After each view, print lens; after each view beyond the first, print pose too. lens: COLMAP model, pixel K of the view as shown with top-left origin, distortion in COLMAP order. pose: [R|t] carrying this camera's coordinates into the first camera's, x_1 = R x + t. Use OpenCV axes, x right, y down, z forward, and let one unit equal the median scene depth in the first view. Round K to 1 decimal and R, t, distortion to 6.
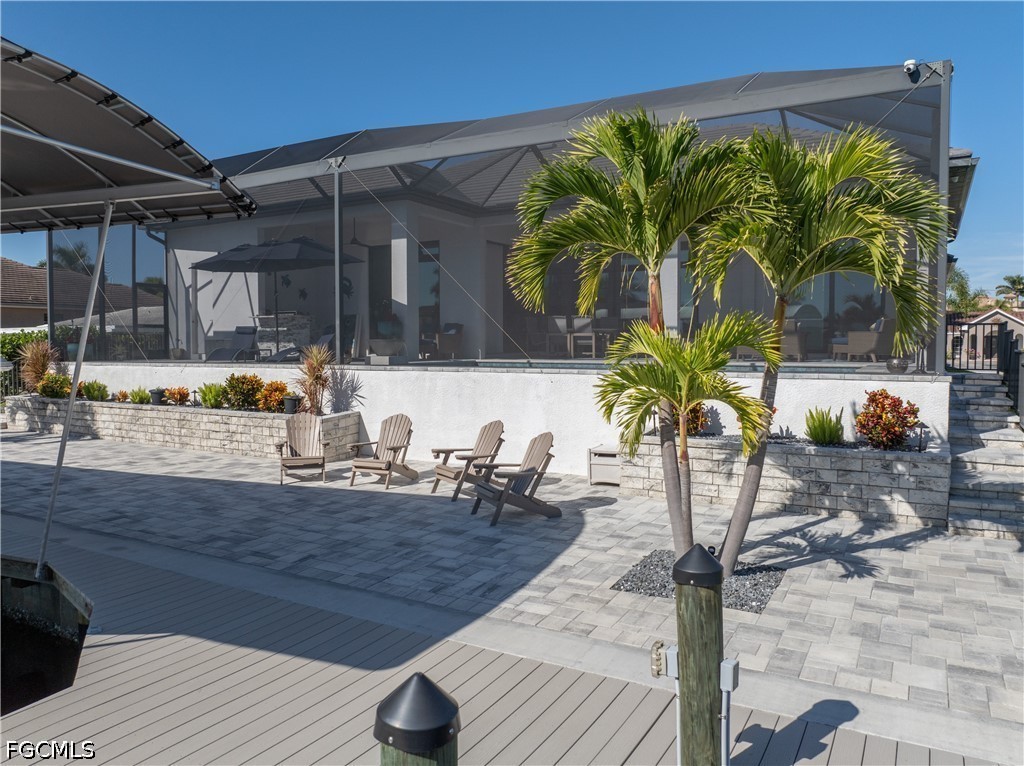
lens RADIAL K [[716.8, 0, 514.8], [0, 716.8, 376.3], [0, 0, 1]] dist [-0.047253, 0.003608]
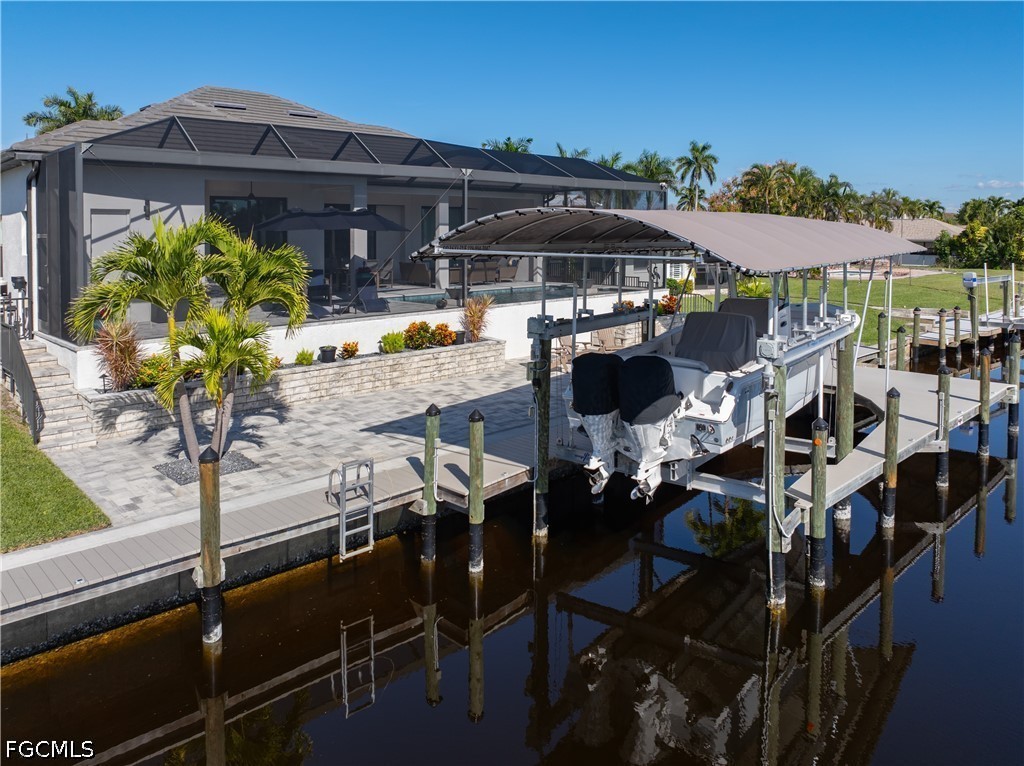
lens RADIAL K [[716.8, 0, 514.8], [0, 716.8, 376.3], [0, 0, 1]] dist [-0.047253, 0.003608]
pose [[0.279605, -0.174168, 0.944186, -1.645830], [0.050071, 0.984716, 0.166817, -0.120014], [-0.958809, 0.000634, 0.284052, 0.463945]]
